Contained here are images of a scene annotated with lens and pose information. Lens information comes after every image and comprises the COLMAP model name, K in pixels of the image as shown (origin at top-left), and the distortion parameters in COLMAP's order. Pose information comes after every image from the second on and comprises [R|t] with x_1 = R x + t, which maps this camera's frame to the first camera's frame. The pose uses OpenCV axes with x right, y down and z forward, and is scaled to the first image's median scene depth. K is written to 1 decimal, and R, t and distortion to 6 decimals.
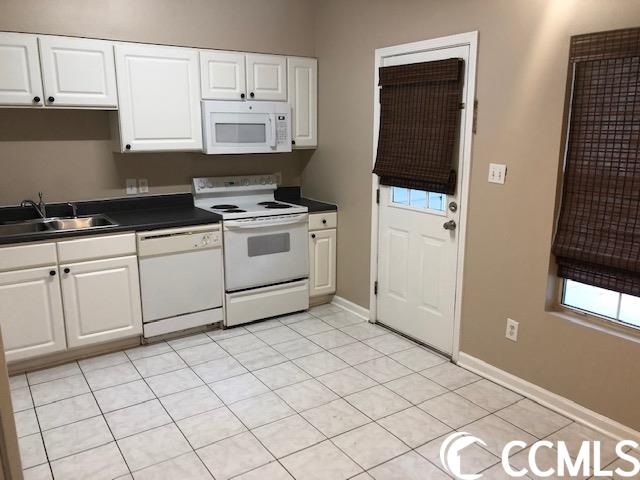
lens RADIAL K [[526.9, 0, 323.9], [0, 526.9, 237.6], [0, 0, 1]] dist [0.035288, -0.029917]
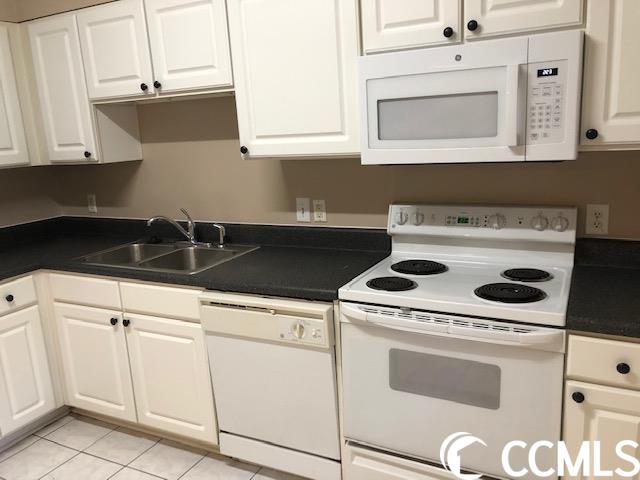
lens RADIAL K [[526.9, 0, 321.7], [0, 526.9, 238.1], [0, 0, 1]] dist [0.035288, -0.029917]
pose [[0.479659, 0.157931, -0.863125, 0.227836], [-0.129446, 0.985642, 0.108413, -0.149720], [0.867854, 0.059727, 0.493216, 0.785504]]
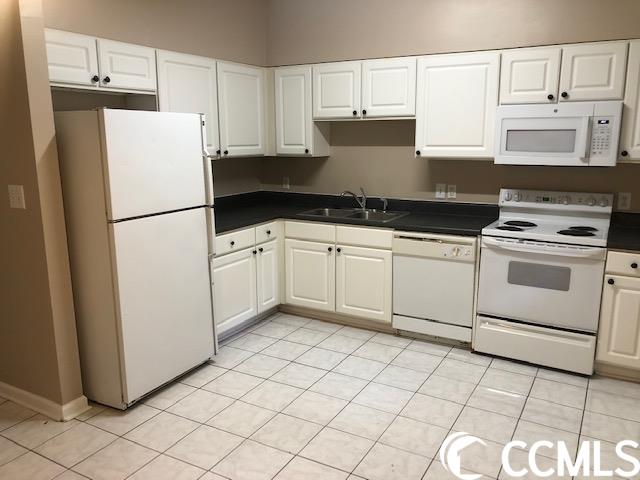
lens RADIAL K [[526.9, 0, 320.2], [0, 526.9, 238.2], [0, 0, 1]] dist [0.035288, -0.029917]
pose [[0.442227, 0.174515, -0.879761, 0.523900], [-0.183811, 0.977702, 0.101548, -0.074314], [0.877866, 0.116802, 0.464444, 0.347391]]
